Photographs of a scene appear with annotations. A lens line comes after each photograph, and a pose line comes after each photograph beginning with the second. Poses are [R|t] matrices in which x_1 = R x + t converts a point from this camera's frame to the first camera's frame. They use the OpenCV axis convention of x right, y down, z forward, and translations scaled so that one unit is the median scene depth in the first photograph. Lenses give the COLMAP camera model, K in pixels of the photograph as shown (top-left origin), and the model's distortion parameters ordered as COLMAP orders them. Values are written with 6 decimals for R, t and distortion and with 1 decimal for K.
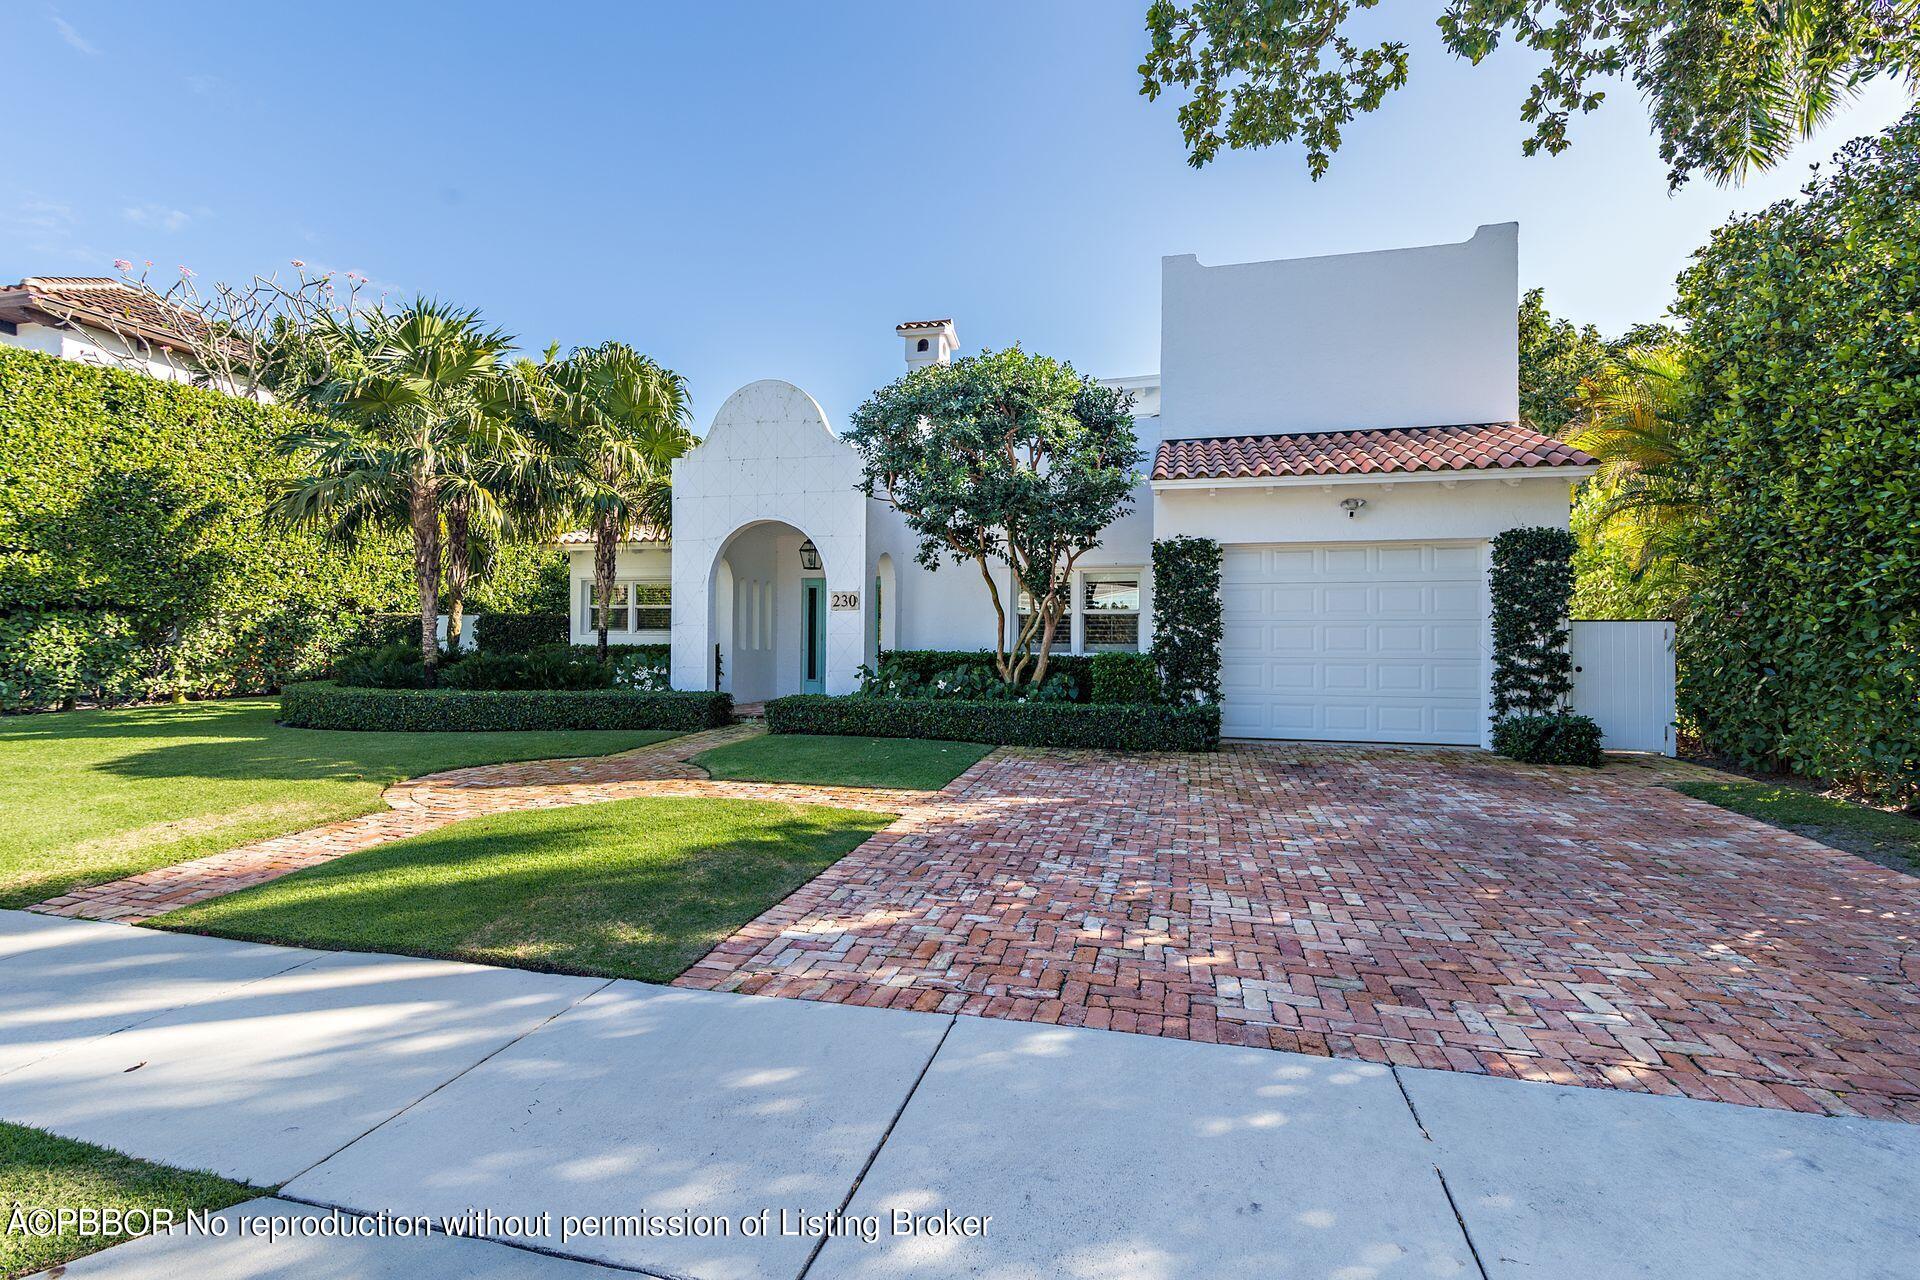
lens RADIAL K [[892.0, 0, 961.6], [0, 892.0, 646.7], [0, 0, 1]] dist [-0.001152, -0.000175]
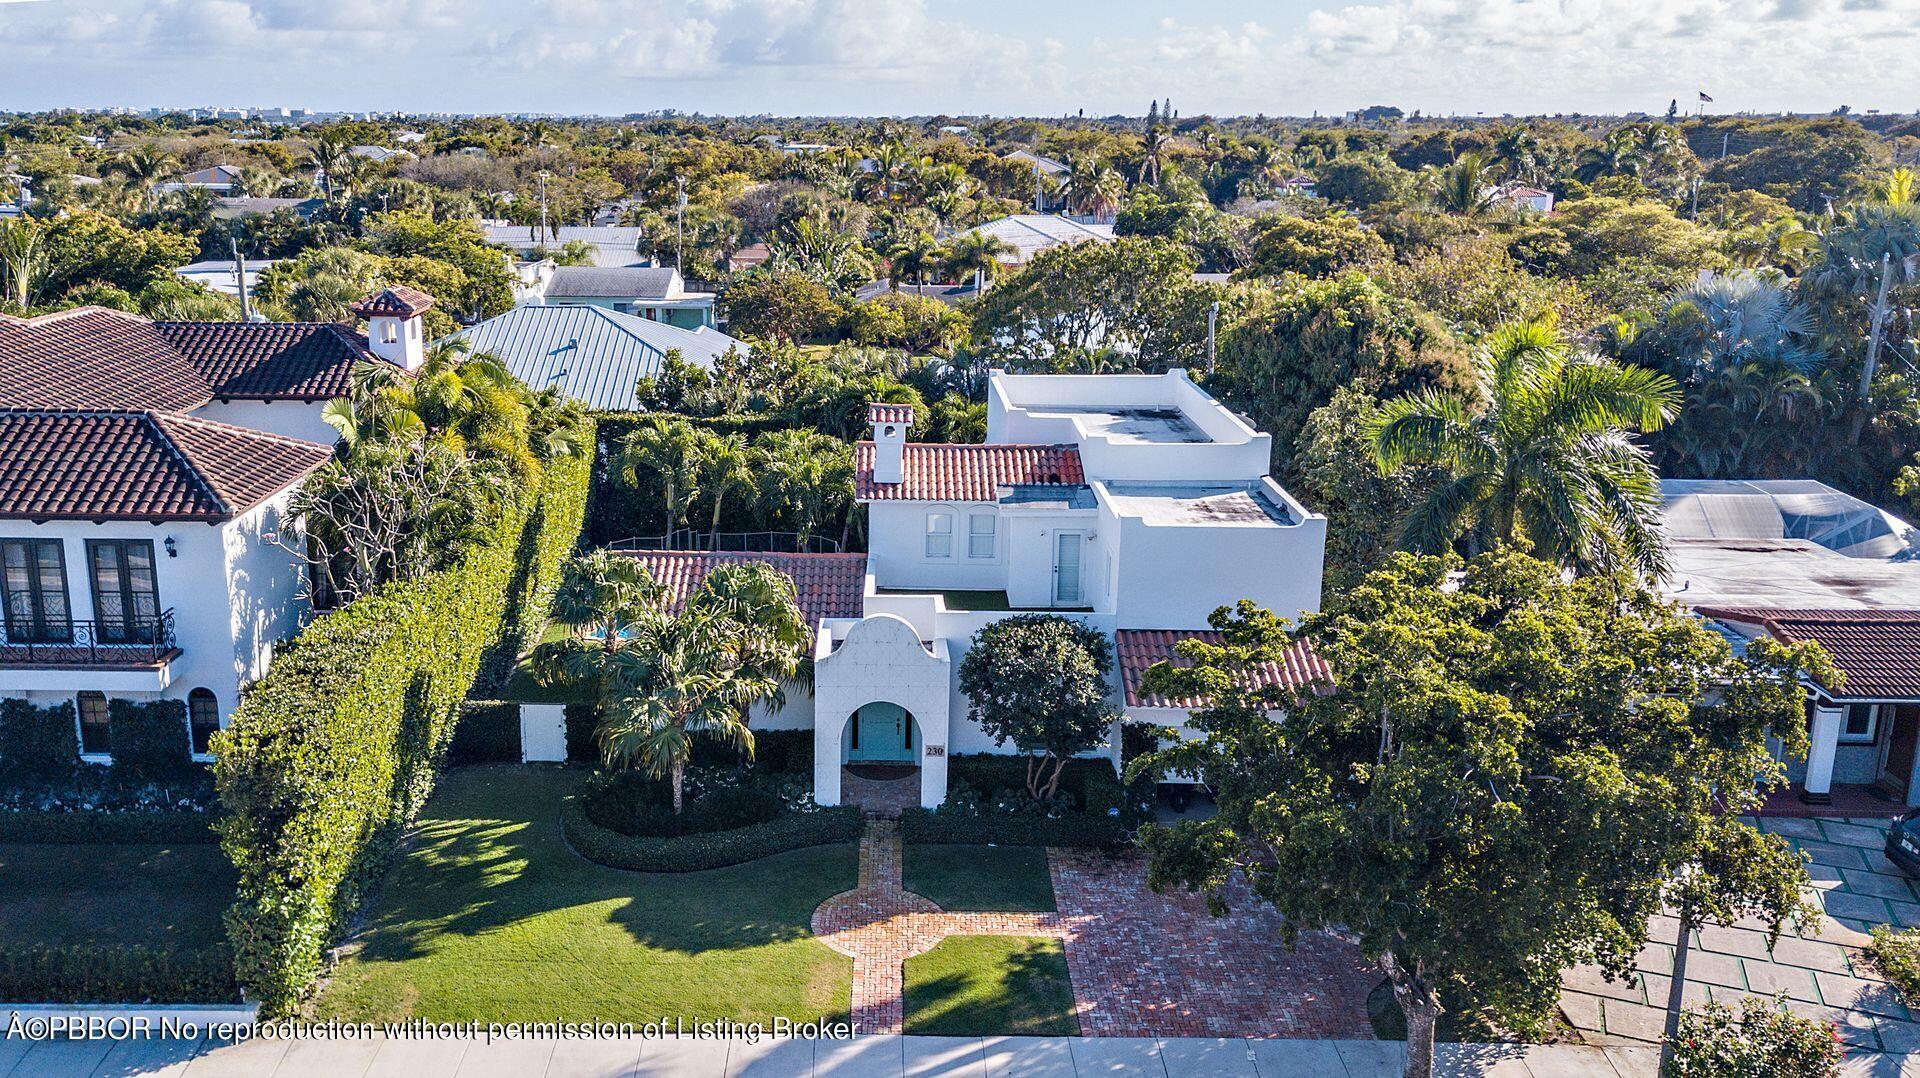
lens RADIAL K [[1530.4, 0, 858.3], [0, 1530.4, 537.9], [0, 0, 1]] dist [0.002481, -0.006632]
pose [[0.973746, -0.055472, 0.220774, -0.963392], [0.000271, 0.970136, 0.242561, -1.237824], [-0.227636, -0.236133, 0.944681, -1.686679]]
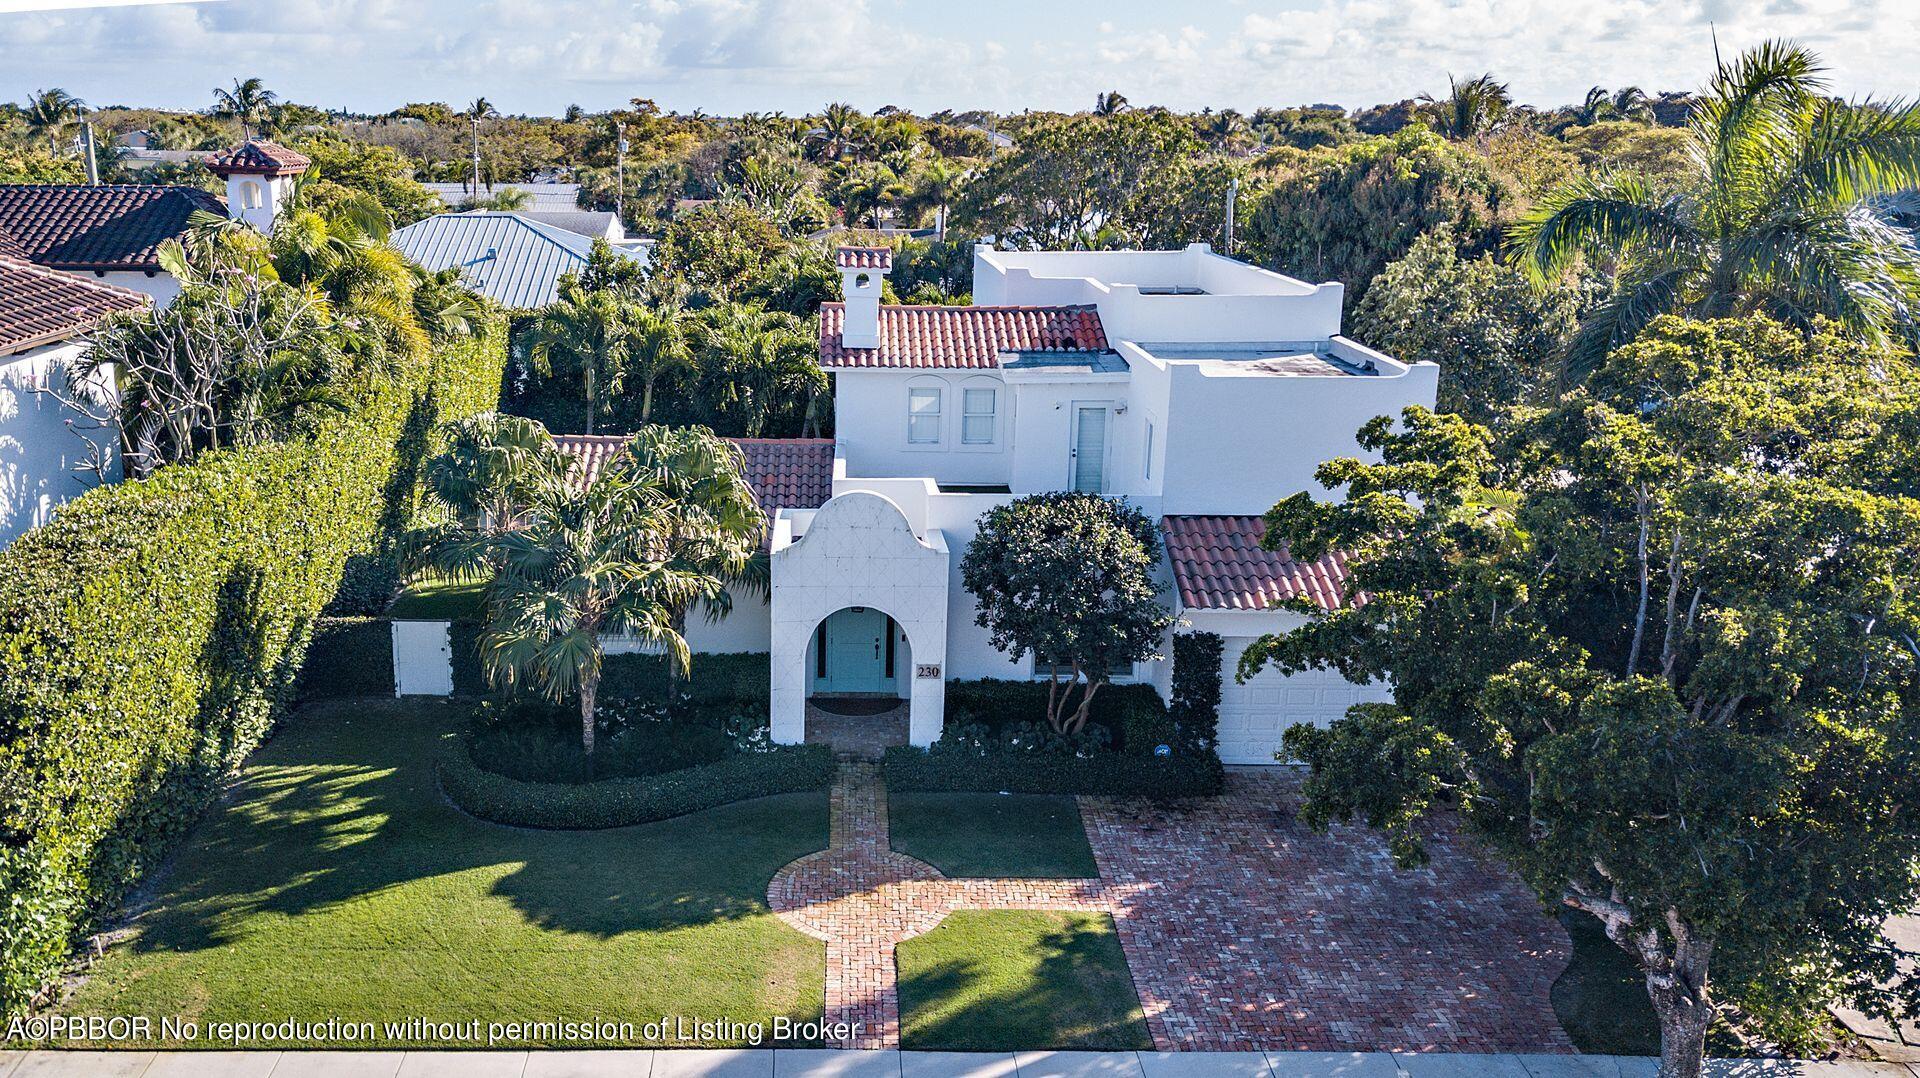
lens RADIAL K [[1547.2, 0, 834.6], [0, 1547.2, 538.8], [0, 0, 1]] dist [0.006512, 0.014372]
pose [[0.969630, -0.059530, 0.237220, -0.846558], [-0.002176, 0.967788, 0.251756, -0.864168], [-0.244566, -0.244627, 0.938267, -1.048442]]
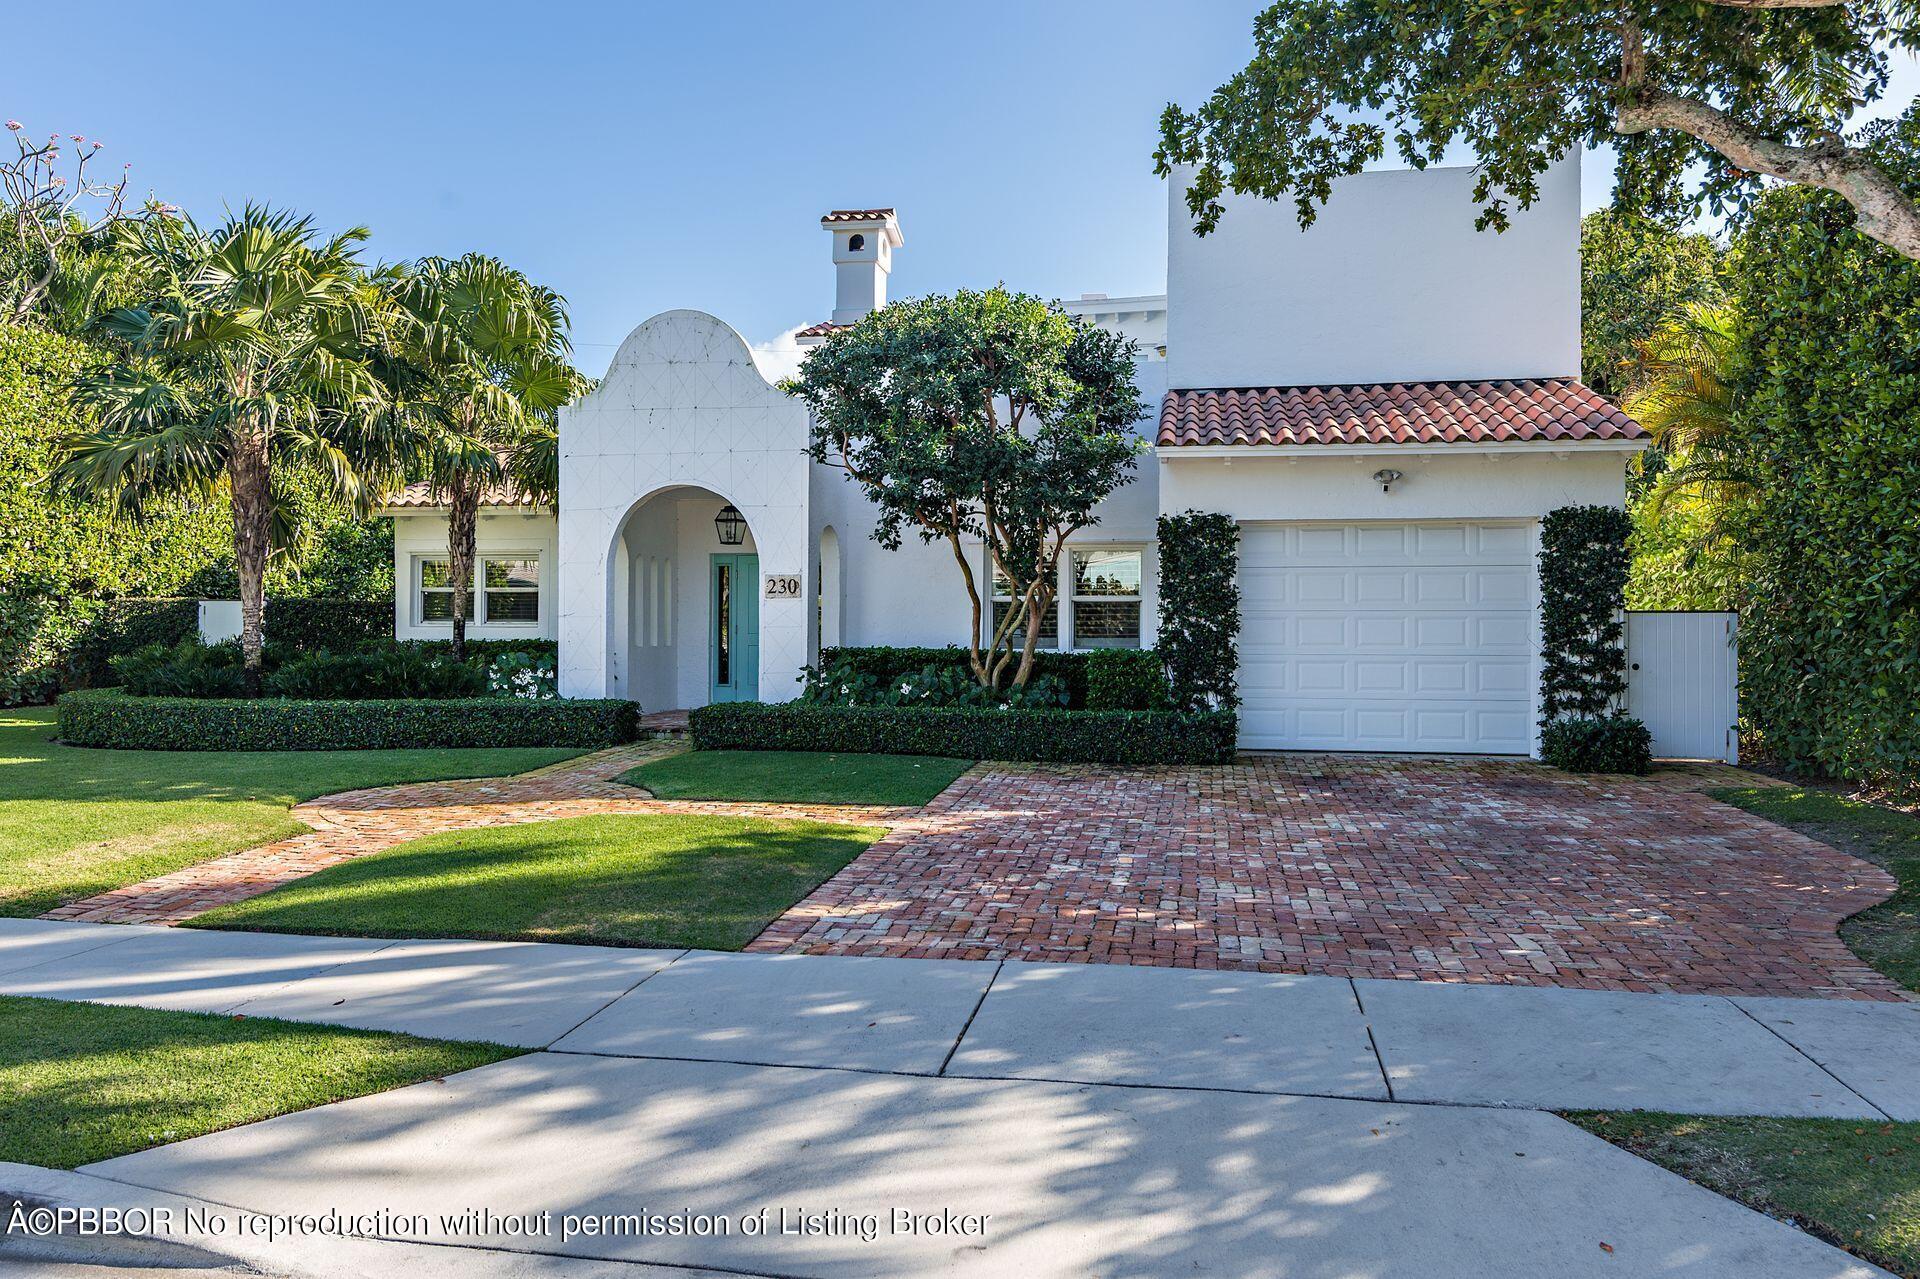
lens RADIAL K [[1324.3, 0, 971.2], [0, 1324.3, 658.7], [0, 0, 1]] dist [-0.005074, -0.000860]
pose [[0.997190, -0.004141, 0.074802, -0.056698], [0.002863, 0.999848, 0.017186, -0.006632], [-0.074862, -0.016923, 0.997050, -0.239018]]
